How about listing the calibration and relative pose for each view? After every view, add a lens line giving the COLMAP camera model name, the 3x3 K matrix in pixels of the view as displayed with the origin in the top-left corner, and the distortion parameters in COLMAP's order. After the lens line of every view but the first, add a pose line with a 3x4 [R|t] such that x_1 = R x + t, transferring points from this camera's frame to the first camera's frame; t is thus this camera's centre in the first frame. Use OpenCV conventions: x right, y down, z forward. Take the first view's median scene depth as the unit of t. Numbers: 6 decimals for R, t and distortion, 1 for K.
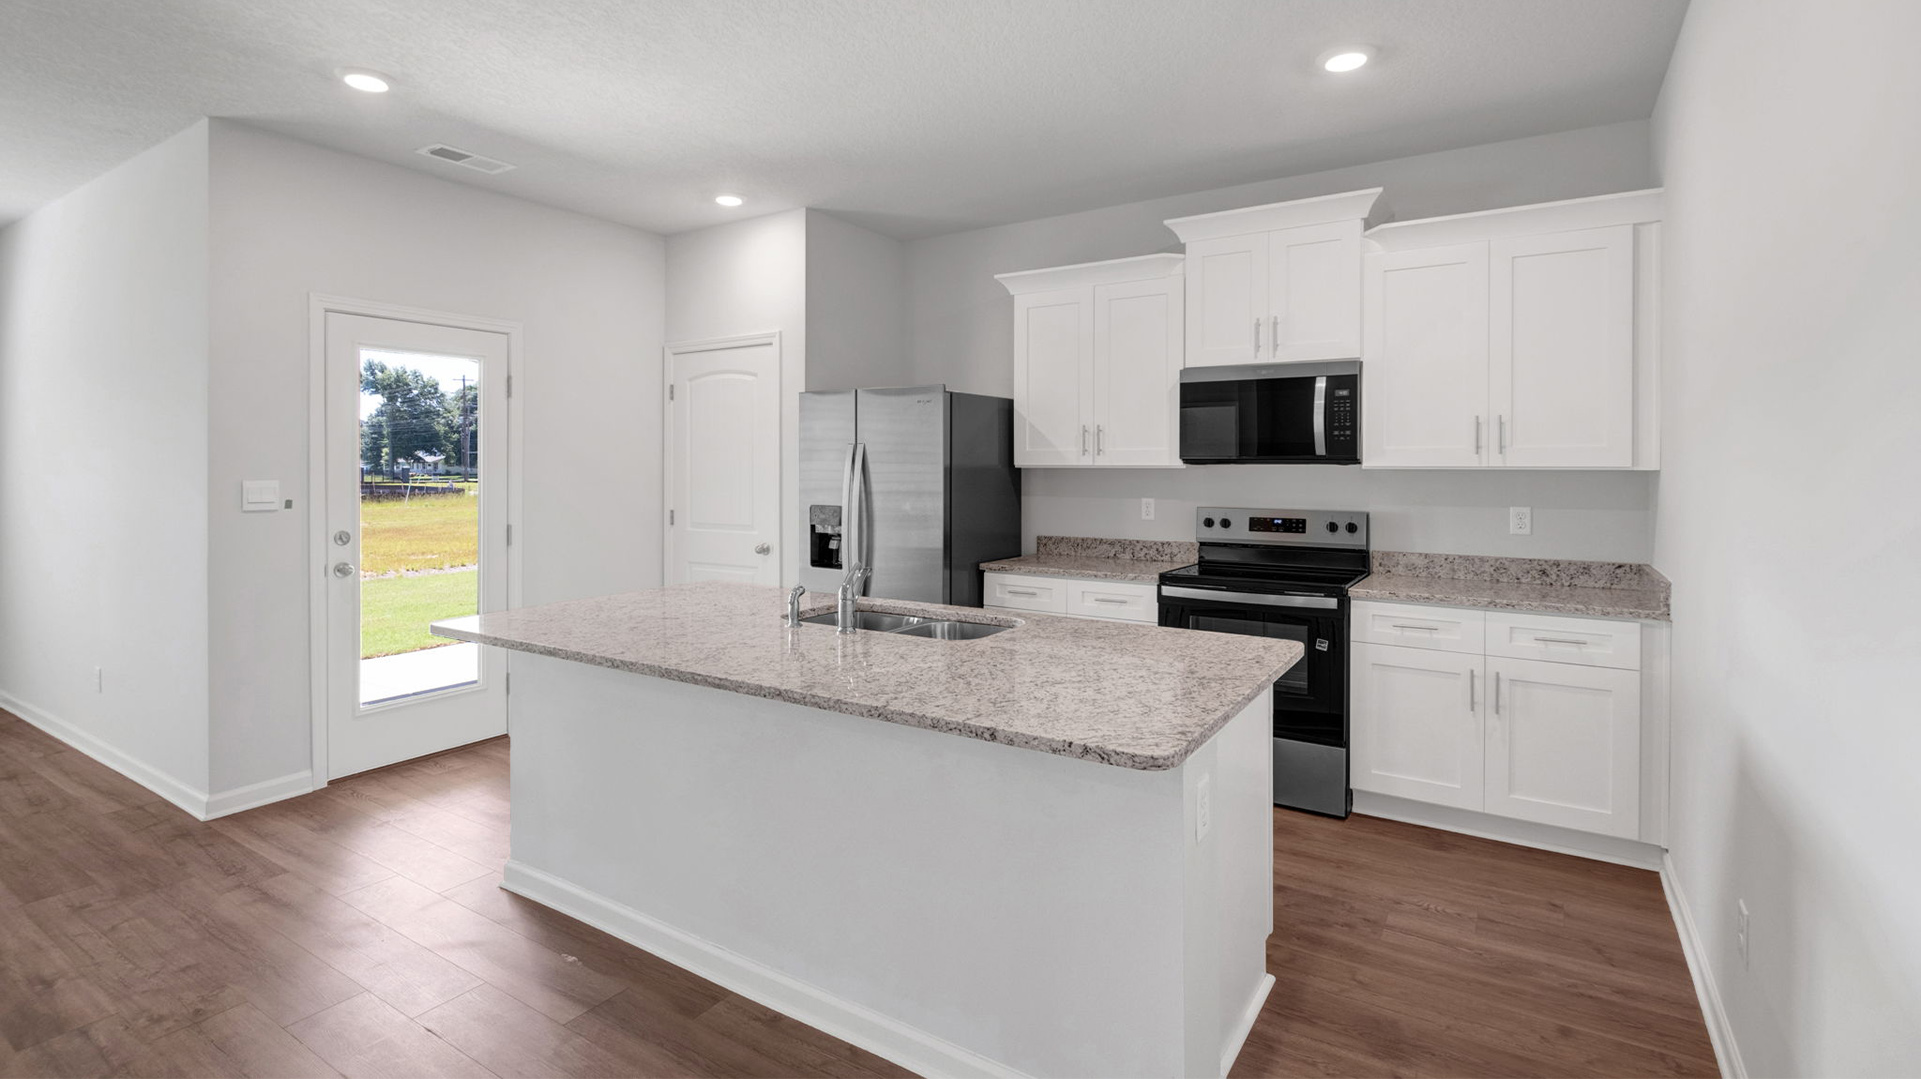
lens RADIAL K [[900.0, 0, 955.4], [0, 900.0, 450.4], [0, 0, 1]] dist [0.011205, -0.008534]
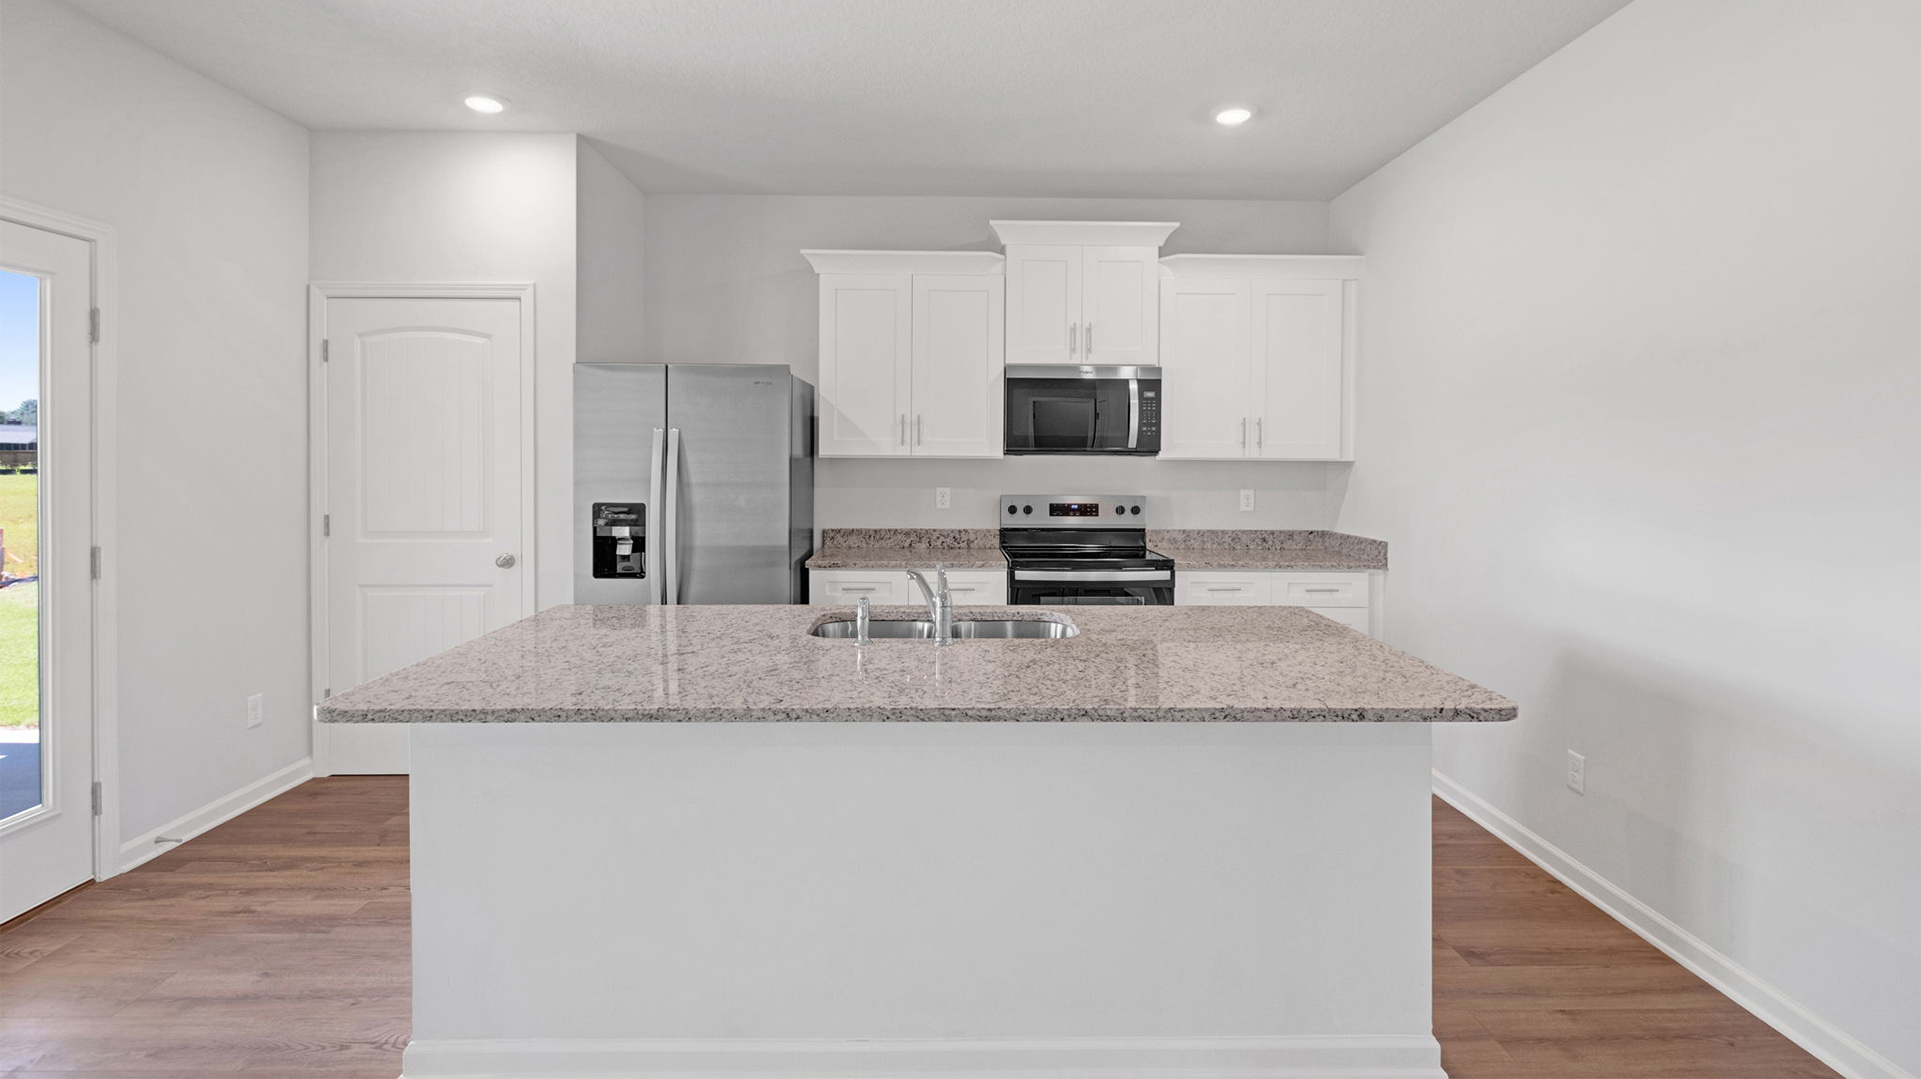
lens RADIAL K [[900.0, 0, 955.4], [0, 900.0, 450.4], [0, 0, 1]] dist [0.011205, -0.008534]
pose [[0.827318, 0.006474, 0.561696, -0.386002], [-0.014418, 0.999849, 0.009712, 0.000608], [-0.561549, -0.016134, 0.827286, 0.160266]]
